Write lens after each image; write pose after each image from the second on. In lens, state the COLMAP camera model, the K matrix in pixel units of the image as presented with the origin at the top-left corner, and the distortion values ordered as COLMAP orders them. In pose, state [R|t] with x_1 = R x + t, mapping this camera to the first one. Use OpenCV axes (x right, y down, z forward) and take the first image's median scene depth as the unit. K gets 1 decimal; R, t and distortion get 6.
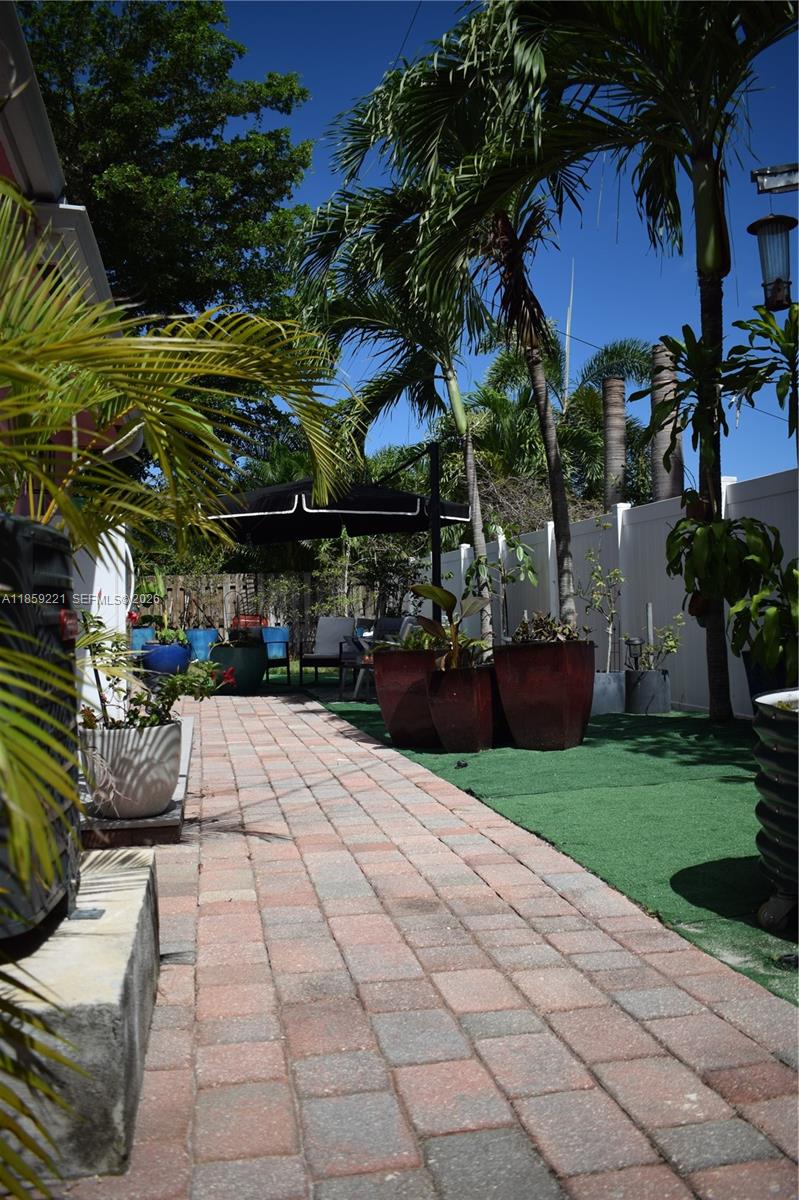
lens RADIAL K [[1007.7, 0, 399.5], [0, 1007.7, 600.0], [0, 0, 1]] dist [-0.090132, 0.009306]
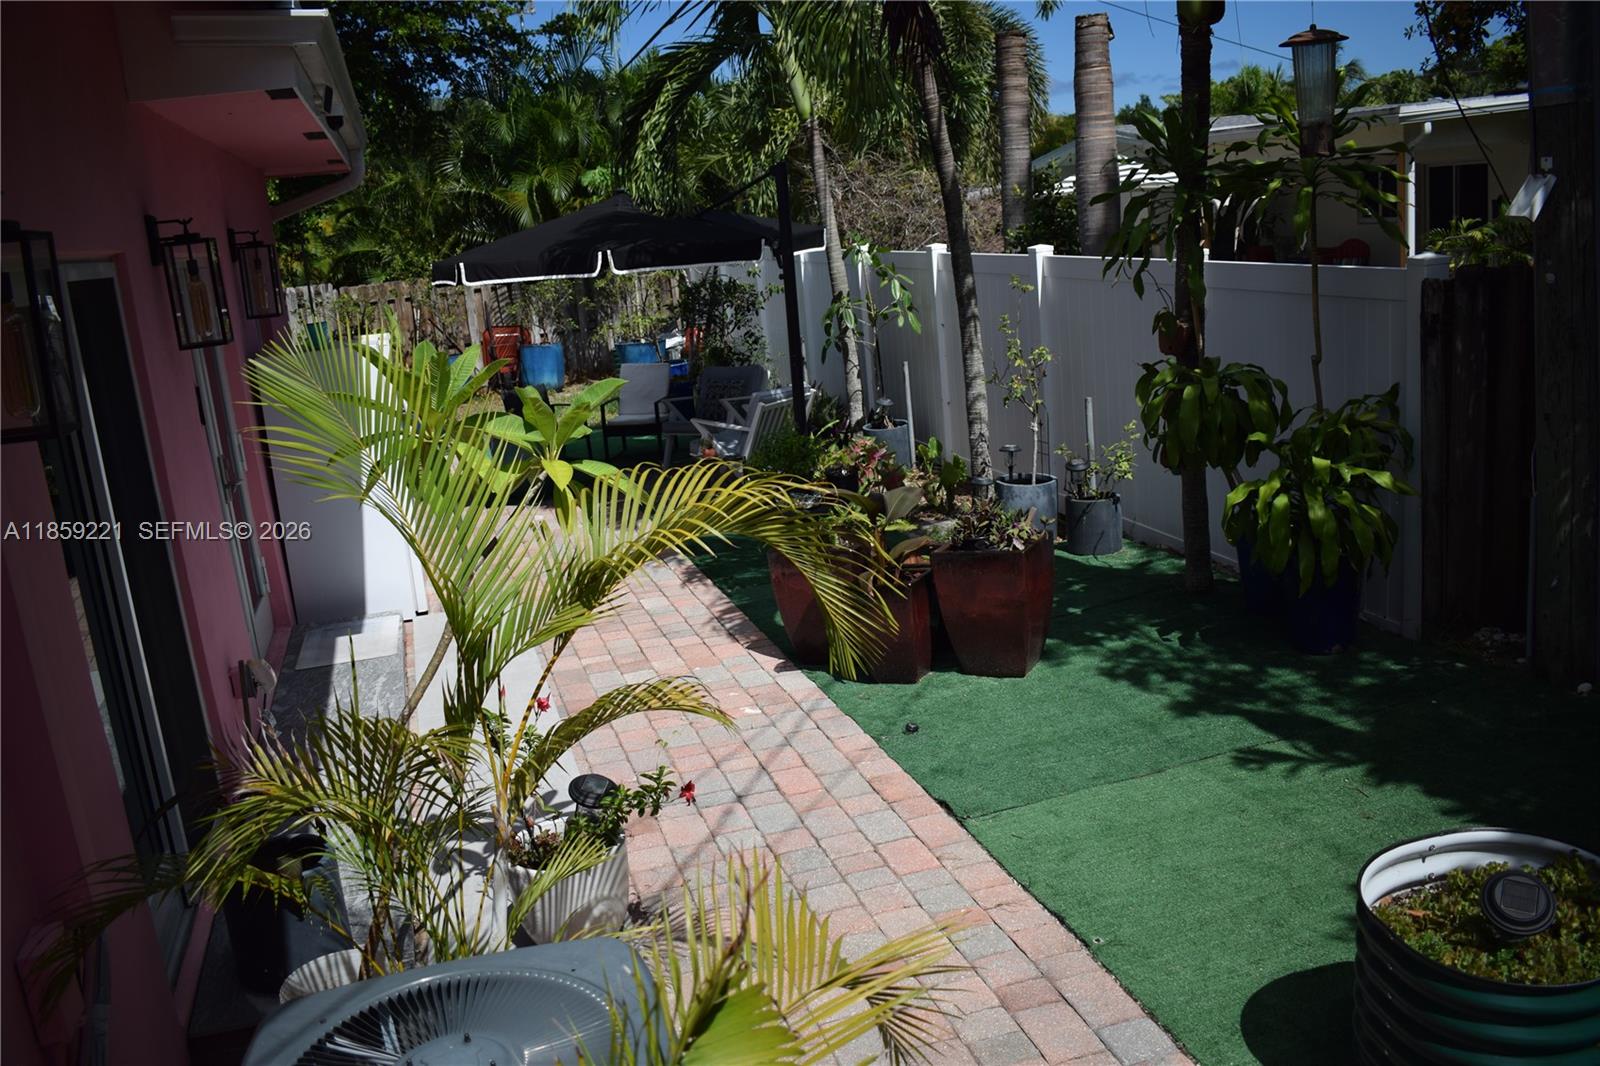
lens RADIAL K [[1343.6, 0, 794.7], [0, 1343.6, 523.6], [0, 0, 1]] dist [-0.090132, 0.009306]
pose [[0.993234, -0.084299, 0.079872, -0.060406], [0.062200, 0.966990, 0.247105, -0.156460], [-0.098067, -0.240465, 0.965691, 0.002370]]
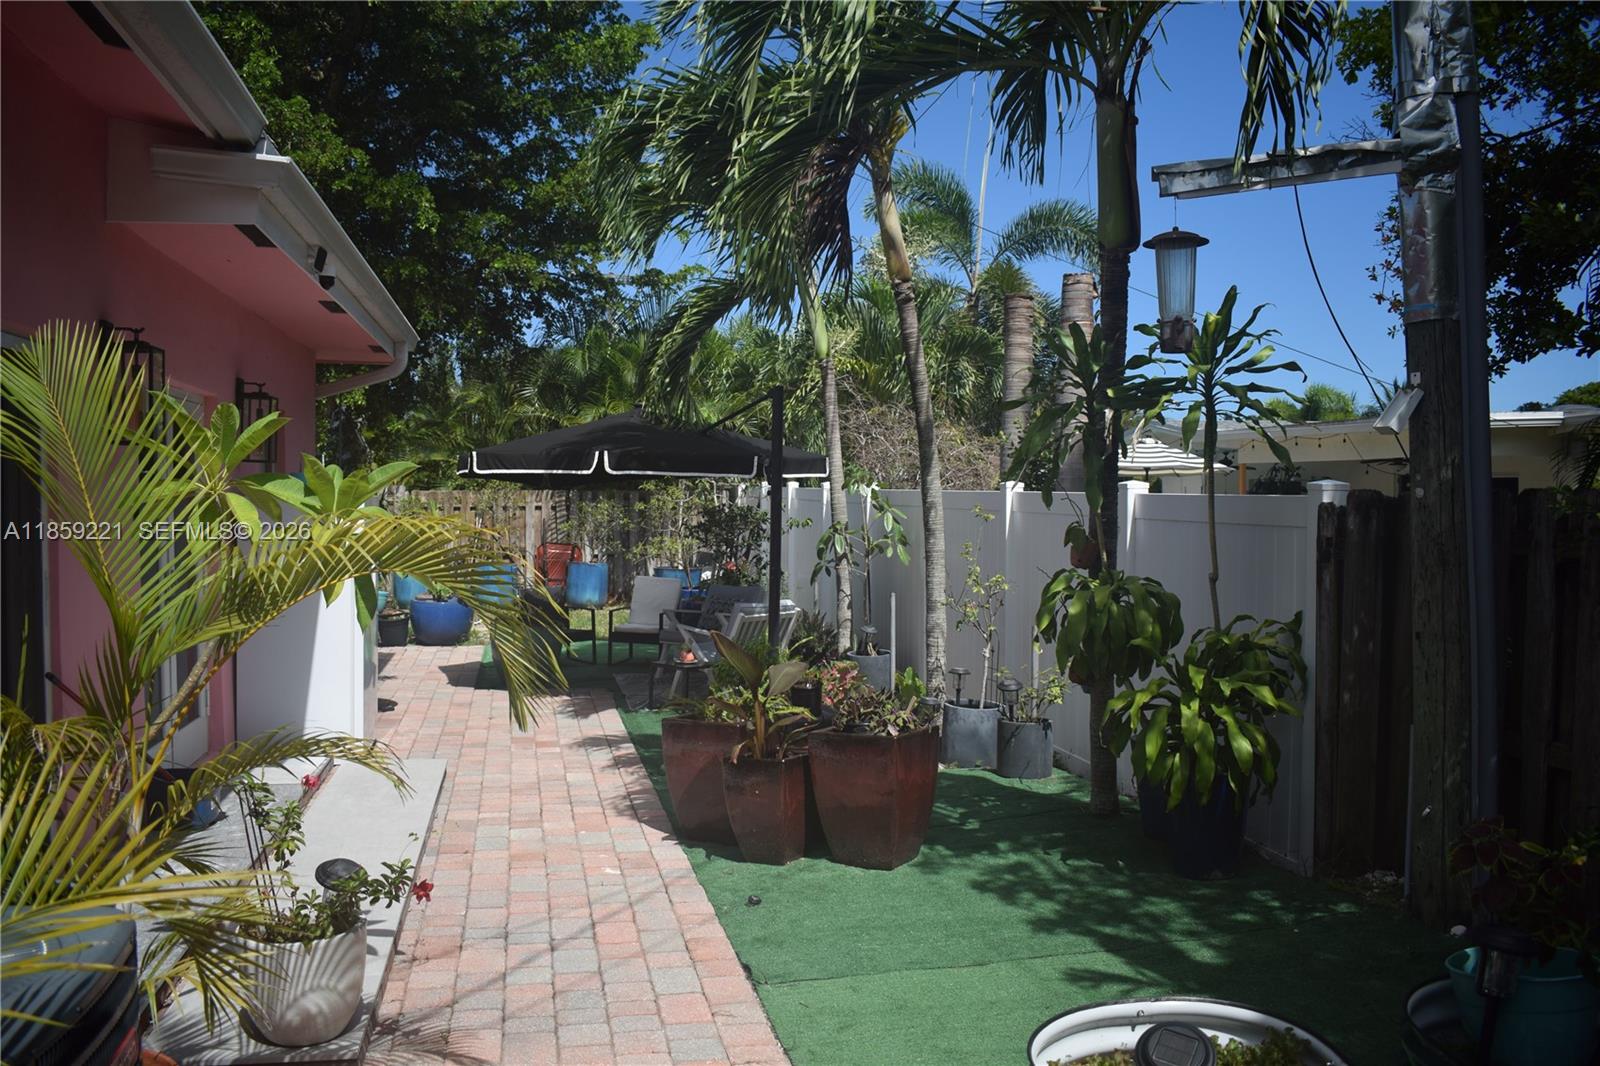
lens RADIAL K [[1289.7, 0, 800.0], [0, 1289.7, 533.0], [0, 0, 1]] dist [-0.094281, 0.003167]
pose [[0.999350, 0.031384, 0.017740, 0.041426], [-0.032216, 0.998291, 0.048751, -0.102050], [-0.016180, -0.049290, 0.998653, 0.004628]]
